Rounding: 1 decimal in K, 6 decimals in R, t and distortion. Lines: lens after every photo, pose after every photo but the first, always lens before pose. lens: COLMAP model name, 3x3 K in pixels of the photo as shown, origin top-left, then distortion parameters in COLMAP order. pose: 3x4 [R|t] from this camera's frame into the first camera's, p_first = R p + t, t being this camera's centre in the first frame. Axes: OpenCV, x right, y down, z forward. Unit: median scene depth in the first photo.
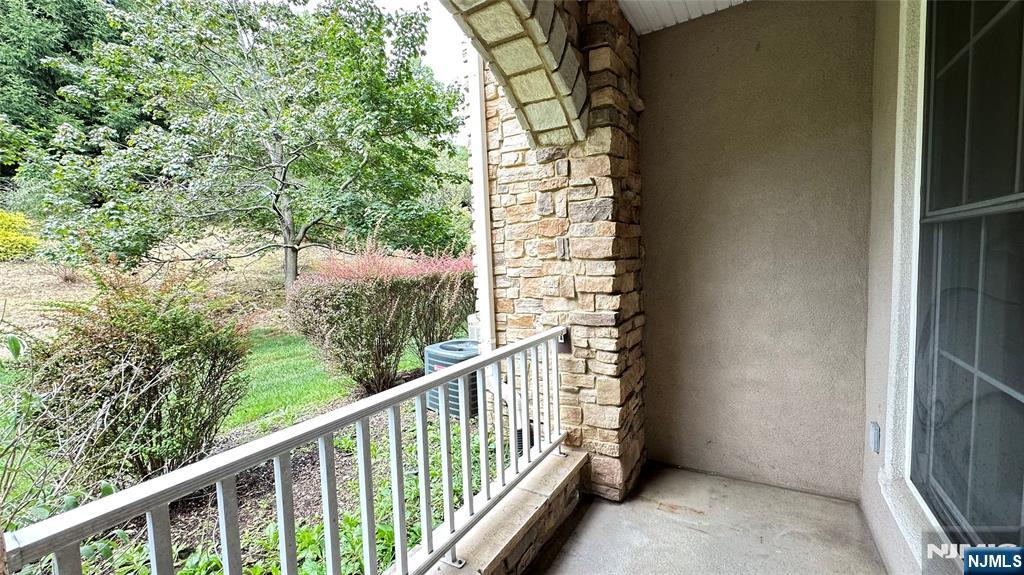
lens RADIAL K [[405.9, 0, 505.4], [0, 405.9, 293.6], [0, 0, 1]] dist [-0.001956, 0.000759]
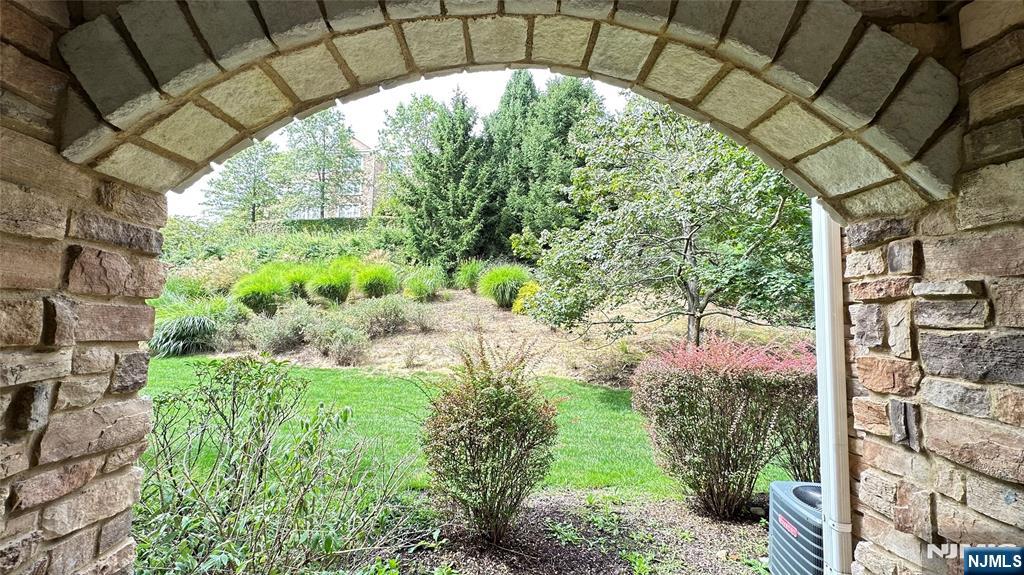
lens RADIAL K [[405.9, 0, 519.7], [0, 405.9, 291.5], [0, 0, 1]] dist [-0.001956, 0.000759]
pose [[0.553461, -0.000504, -0.832875, 0.292764], [-0.115389, 0.990310, -0.077277, -0.179382], [0.824843, 0.138874, 0.548040, 0.361587]]
